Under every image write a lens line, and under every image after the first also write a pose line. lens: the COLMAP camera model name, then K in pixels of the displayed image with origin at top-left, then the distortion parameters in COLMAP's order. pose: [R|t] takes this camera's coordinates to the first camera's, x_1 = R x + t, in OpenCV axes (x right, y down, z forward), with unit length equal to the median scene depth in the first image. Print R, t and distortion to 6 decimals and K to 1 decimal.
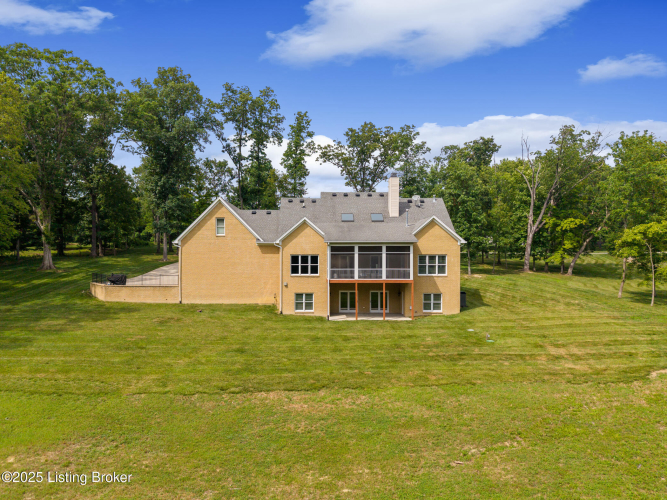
lens RADIAL K [[458.9, 0, 333.5], [0, 458.9, 250.0], [0, 0, 1]] dist [0.001995, -0.000270]
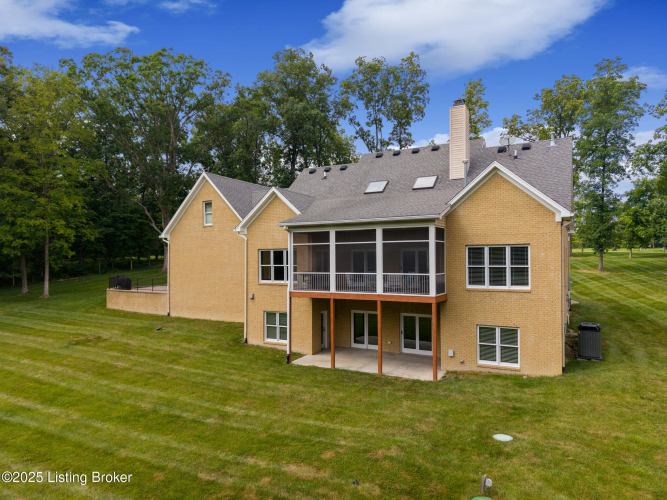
lens RADIAL K [[458.9, 0, 333.5], [0, 458.9, 250.0], [0, 0, 1]] dist [0.001995, -0.000270]
pose [[0.864864, -0.013766, -0.501817, 0.307859], [0.004099, 0.999784, -0.020363, 0.024039], [0.501989, 0.015554, 0.864734, 0.503035]]
